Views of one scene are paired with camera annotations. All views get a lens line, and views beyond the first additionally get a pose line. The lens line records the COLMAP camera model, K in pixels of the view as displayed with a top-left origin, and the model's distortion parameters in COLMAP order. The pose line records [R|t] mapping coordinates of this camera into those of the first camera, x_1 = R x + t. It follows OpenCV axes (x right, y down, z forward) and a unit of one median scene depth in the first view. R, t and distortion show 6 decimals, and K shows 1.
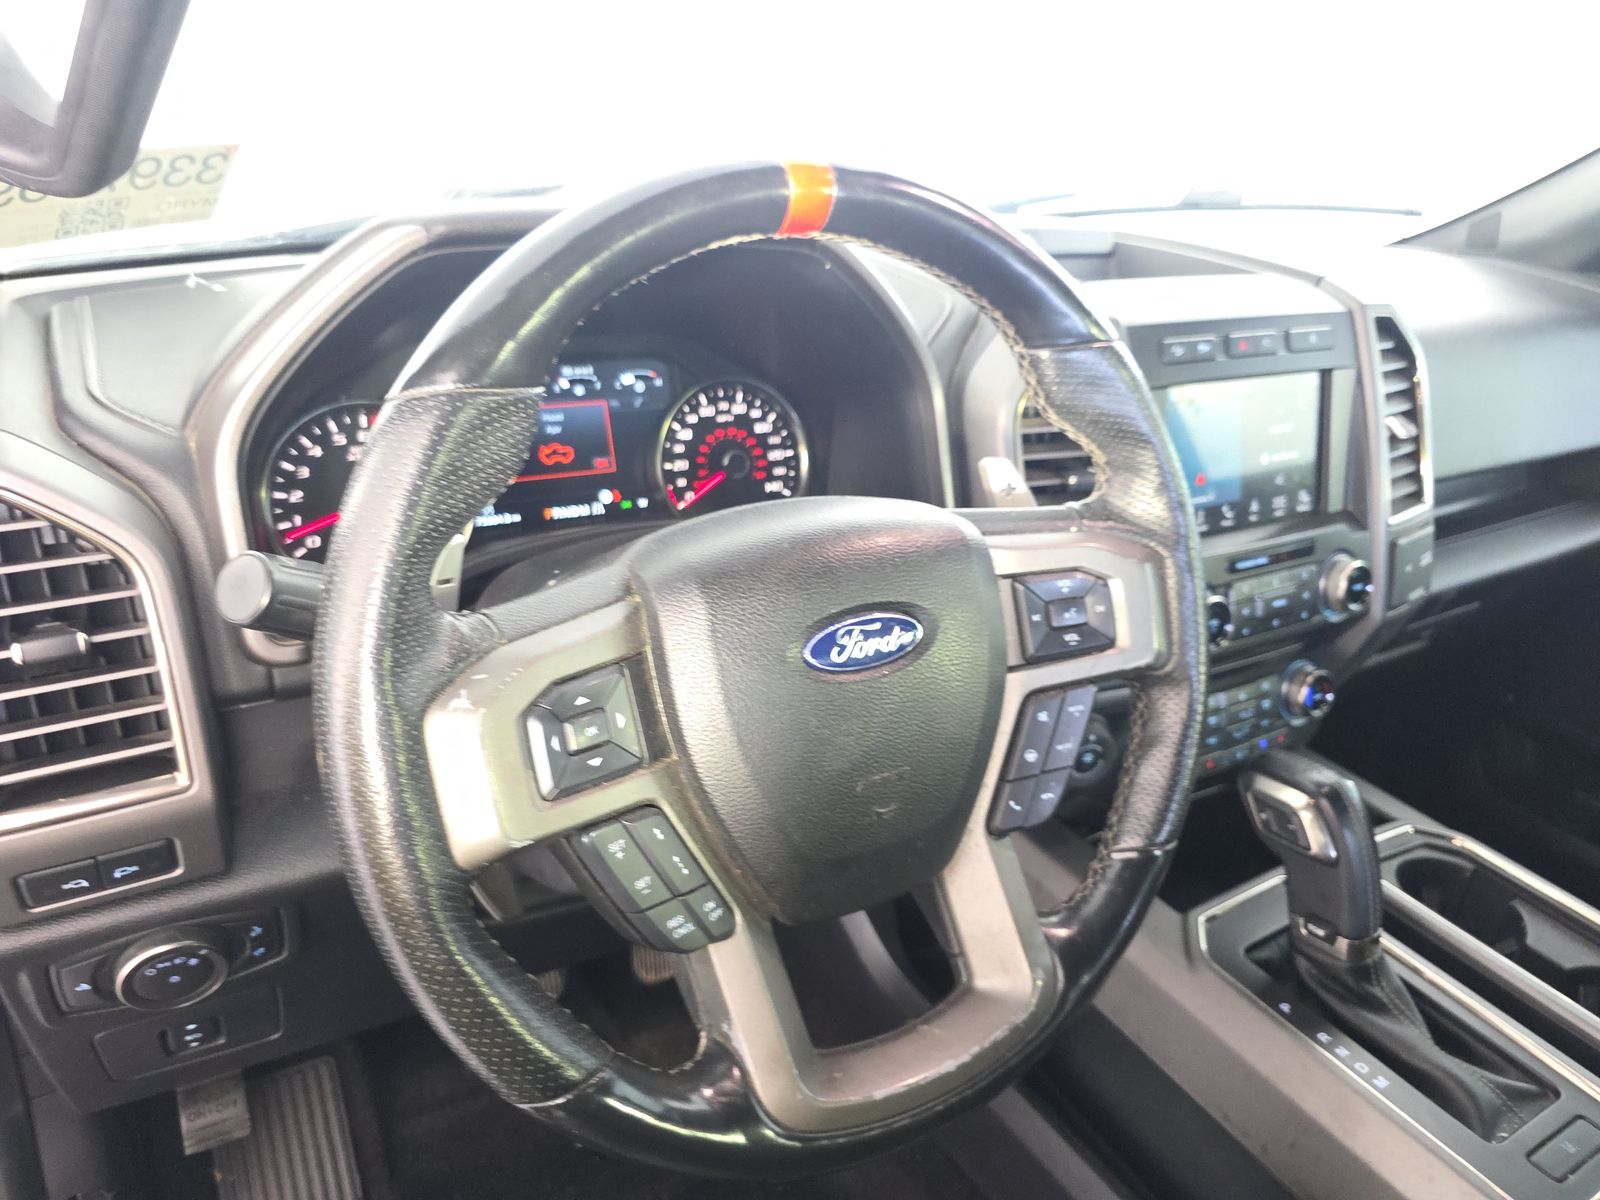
lens RADIAL K [[1184.5, 0, 799.3], [0, 1184.5, 620.4], [0, 0, 1]] dist [0.113380, -0.000961]
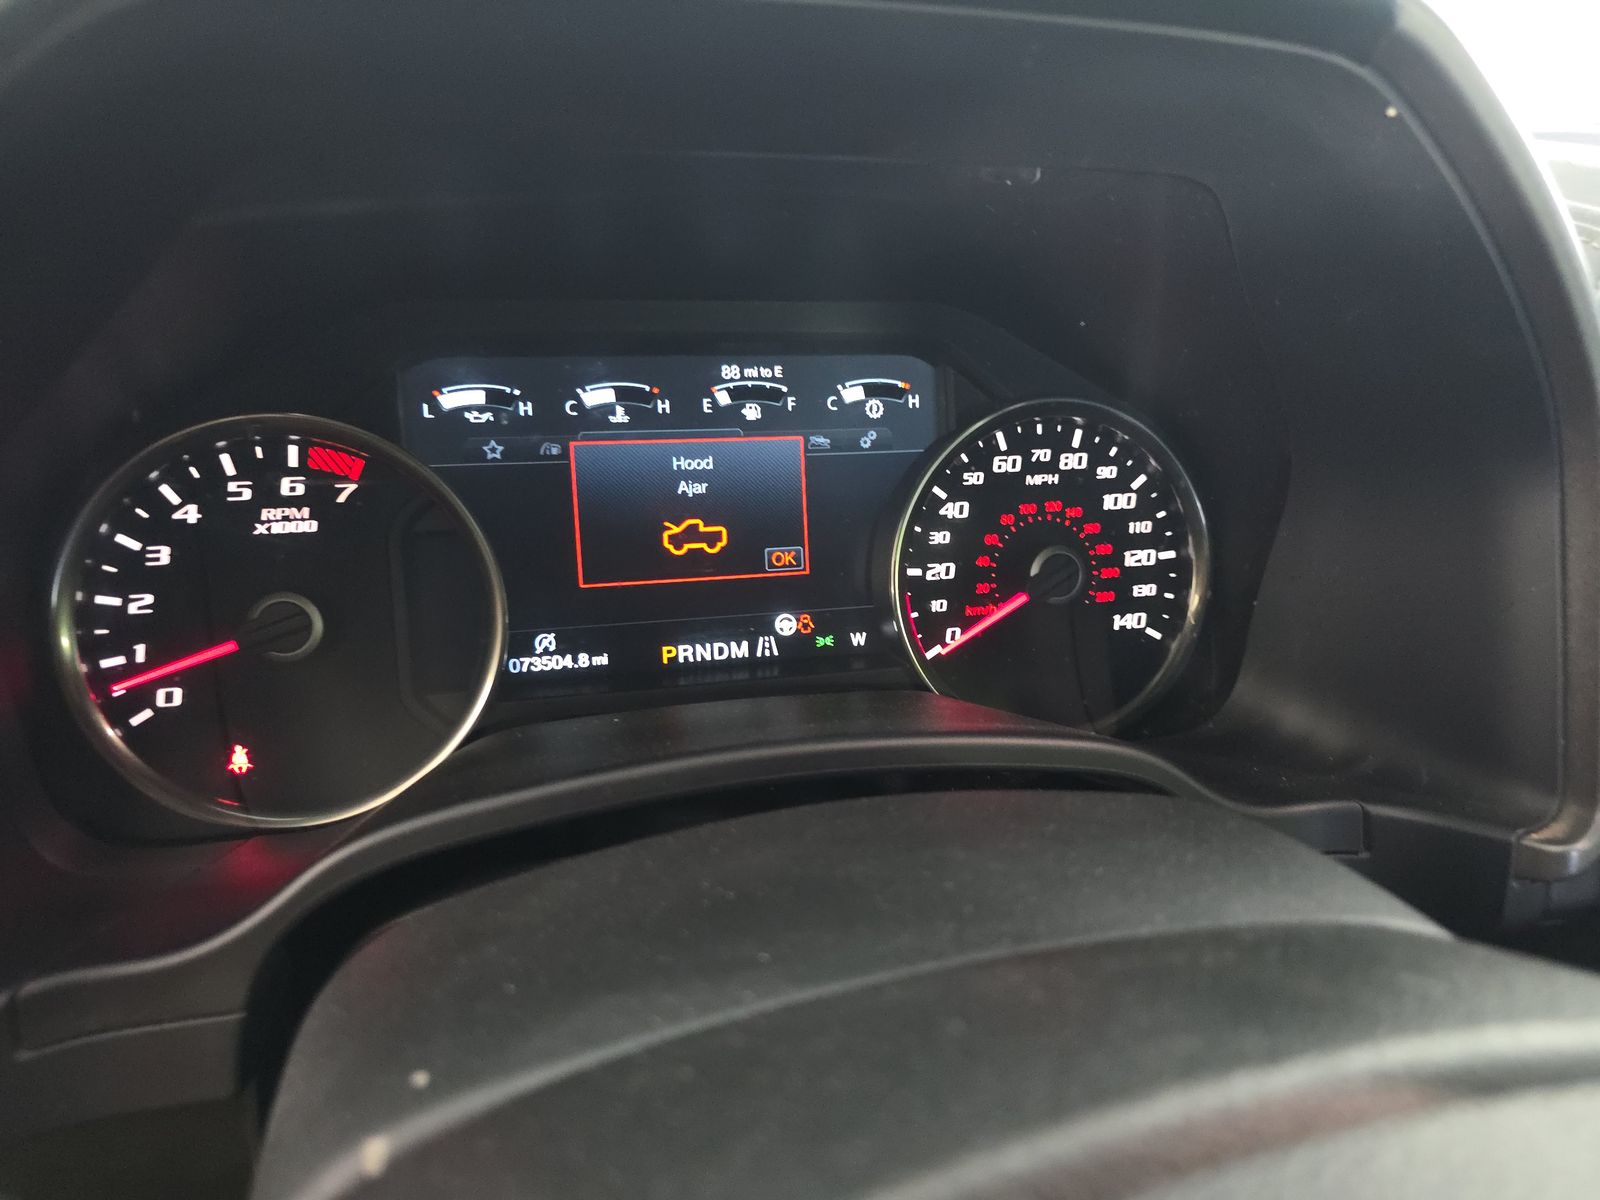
lens RADIAL K [[1184.5, 0, 799.3], [0, 1184.5, 620.4], [0, 0, 1]] dist [0.113380, -0.000961]
pose [[0.969090, 0.096173, -0.227188, -0.043498], [-0.095710, 0.995323, 0.013079, -0.111942], [0.227384, 0.009070, 0.973763, 0.512558]]
